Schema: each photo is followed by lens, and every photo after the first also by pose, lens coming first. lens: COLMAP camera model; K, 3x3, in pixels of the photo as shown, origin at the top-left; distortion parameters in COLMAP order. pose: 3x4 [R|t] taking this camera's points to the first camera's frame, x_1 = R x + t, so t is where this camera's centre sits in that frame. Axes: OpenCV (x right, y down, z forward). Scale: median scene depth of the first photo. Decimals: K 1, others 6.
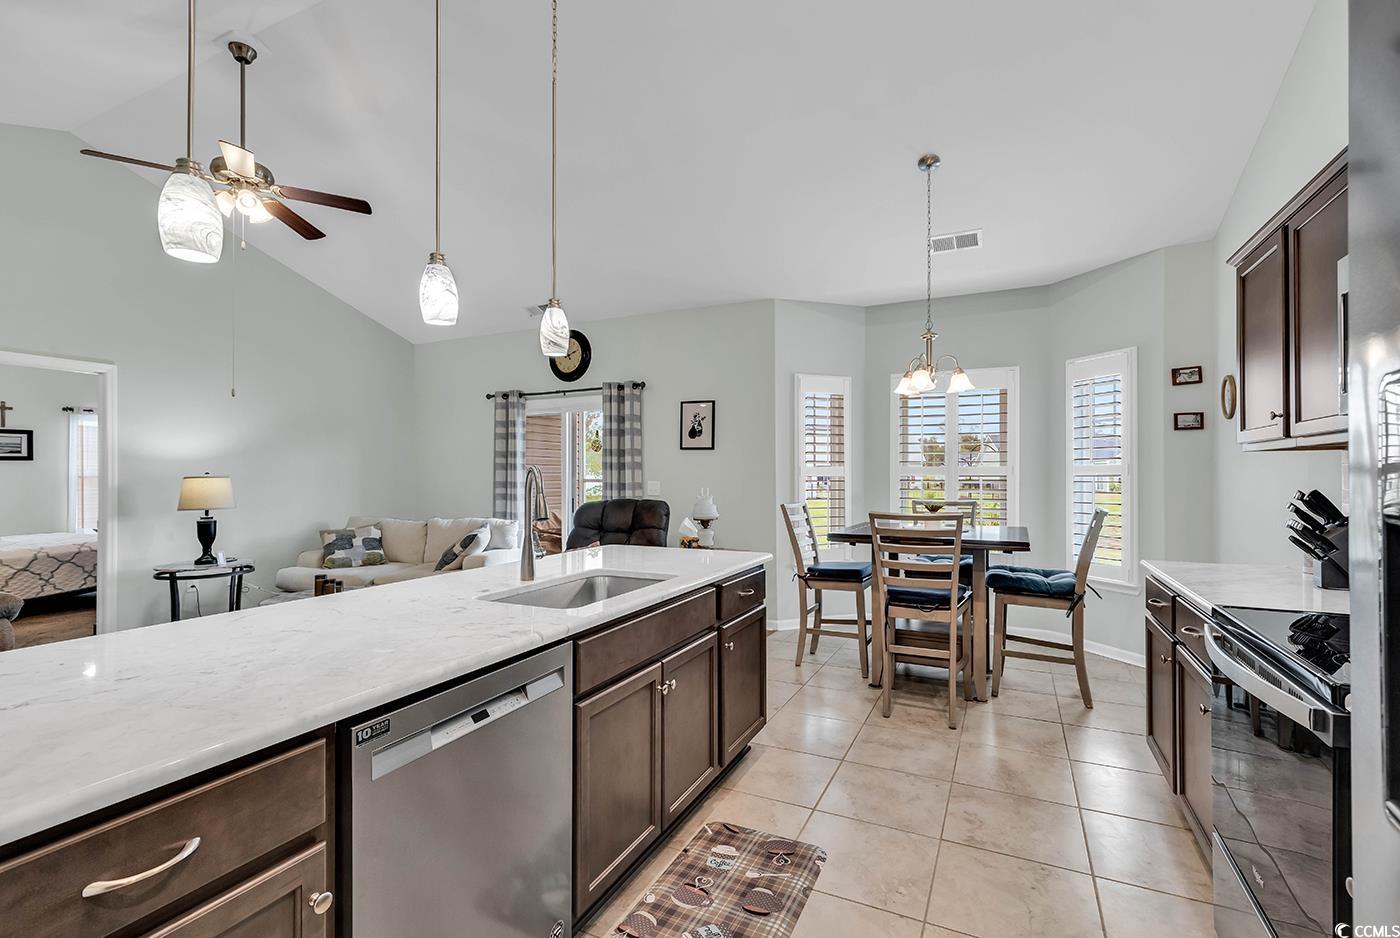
lens RADIAL K [[633.9, 0, 700.0], [0, 633.9, 474.7], [0, 0, 1]] dist [0.010127, -0.001524]
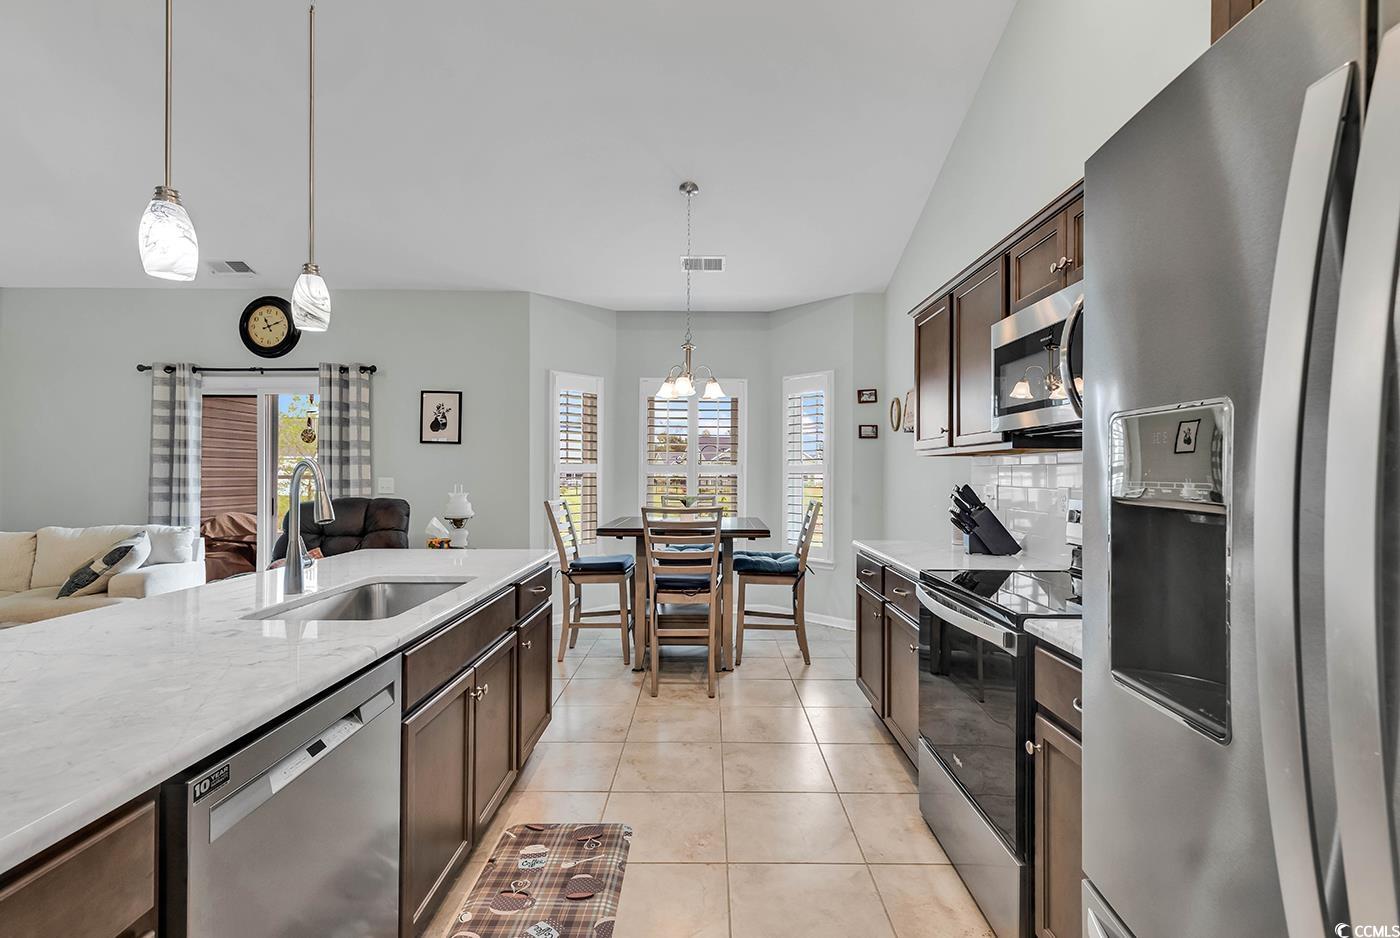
lens RADIAL K [[633.9, 0, 702.1], [0, 633.9, 473.8], [0, 0, 1]] dist [0.010127, -0.001524]
pose [[0.899871, 0.004743, 0.436131, -0.099759], [-0.006125, 0.999980, 0.001761, 0.000879], [-0.436114, -0.004256, 0.899881, -0.002743]]
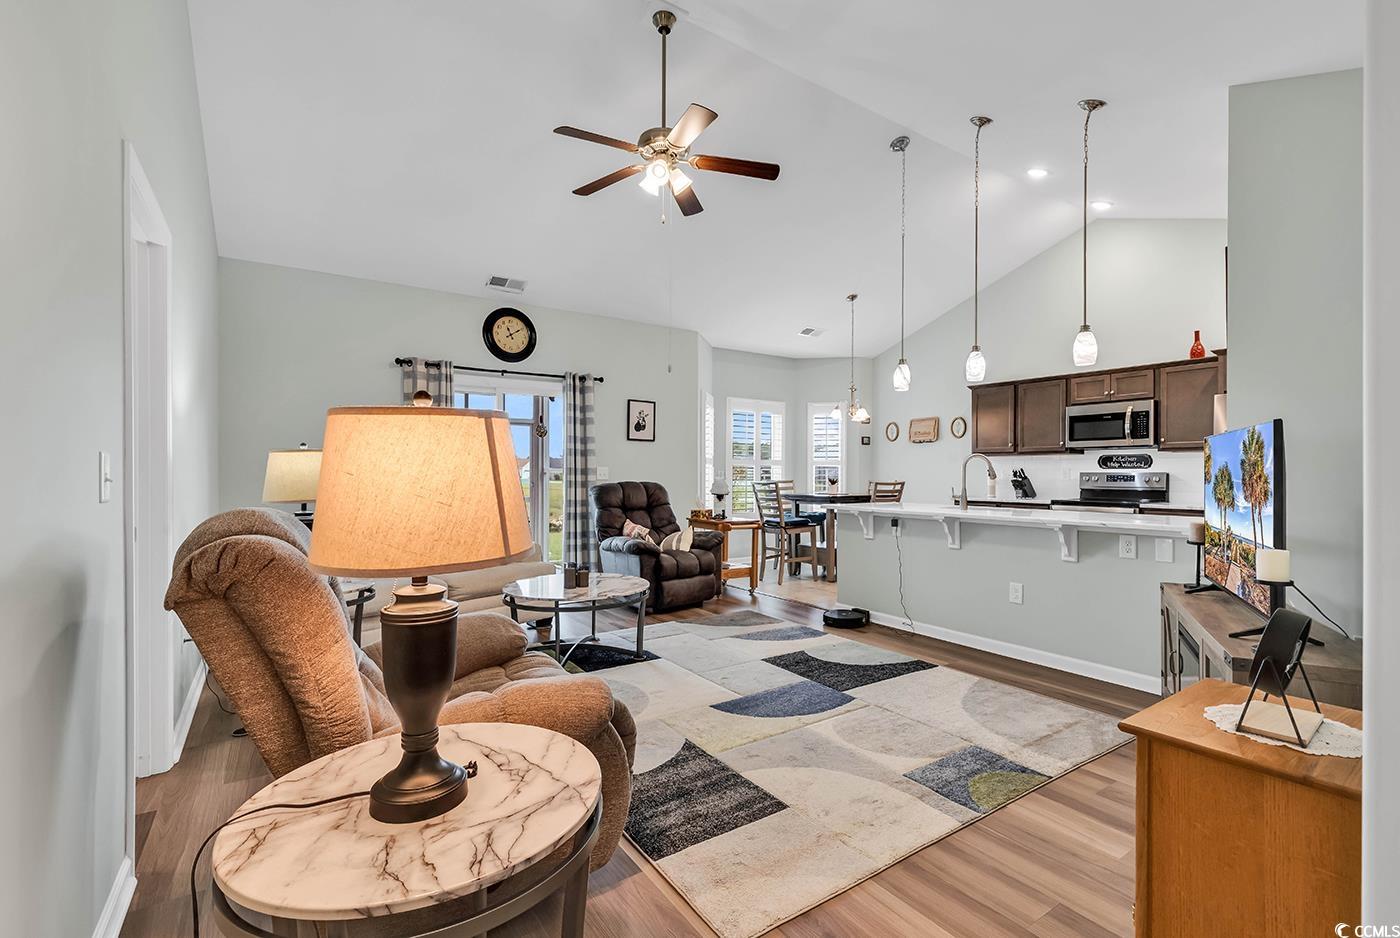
lens RADIAL K [[633.9, 0, 696.8], [0, 633.9, 495.7], [0, 0, 1]] dist [0.010127, -0.001524]
pose [[0.497988, -0.028367, 0.866720, -1.538226], [-0.005604, 0.999339, 0.035927, 0.031414], [-0.867166, -0.022748, 0.497500, 0.468791]]
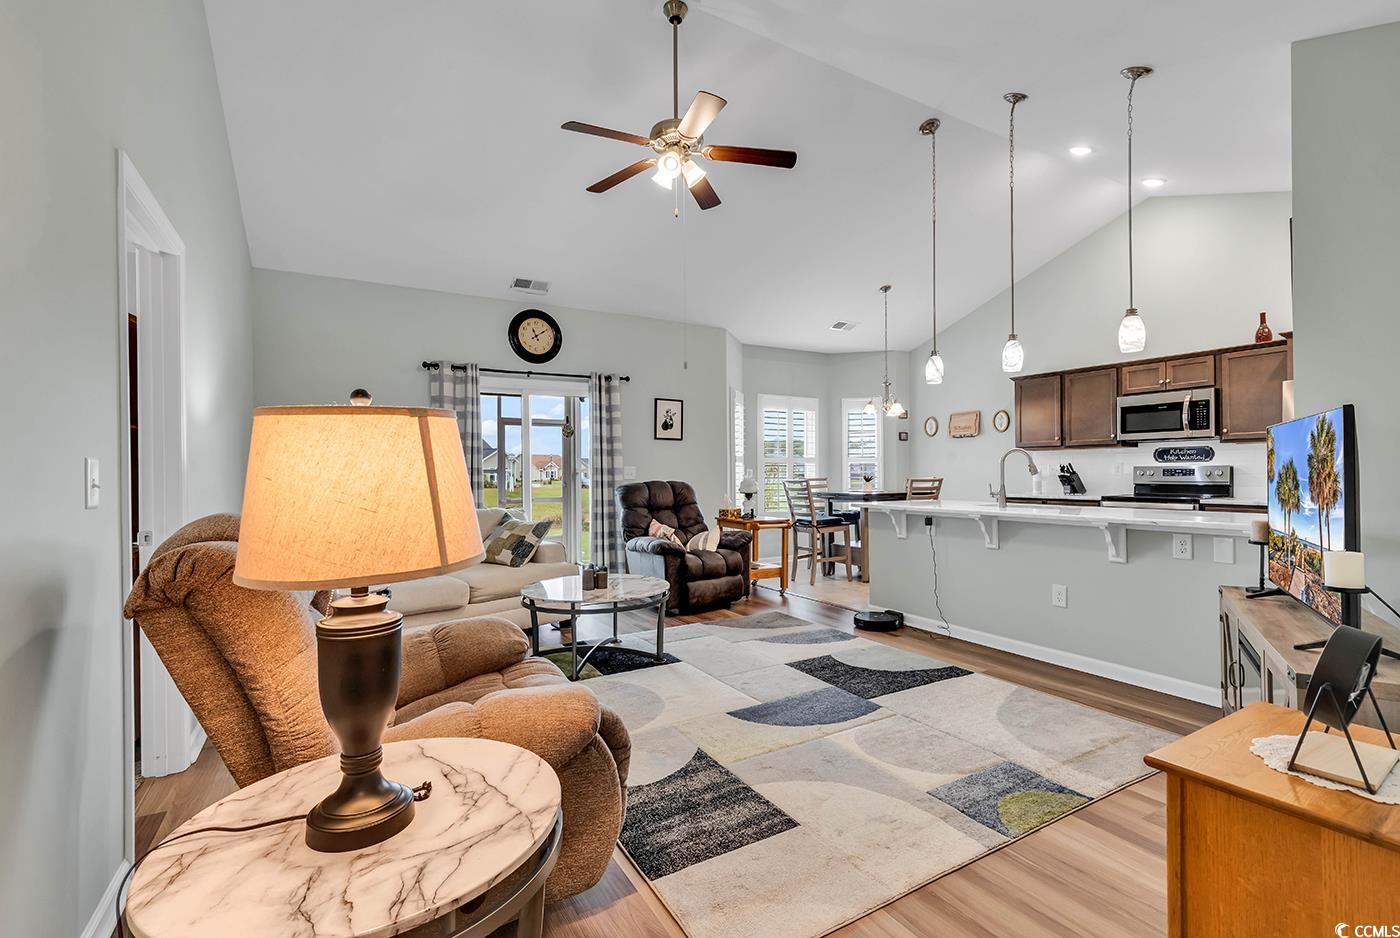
lens RADIAL K [[633.9, 0, 691.8], [0, 633.9, 491.0], [0, 0, 1]] dist [0.010127, -0.001524]
pose [[0.558434, -0.028420, 0.829062, -1.497124], [0.005082, 0.999511, 0.030839, 0.030634], [-0.829533, -0.013008, 0.558306, 0.452264]]
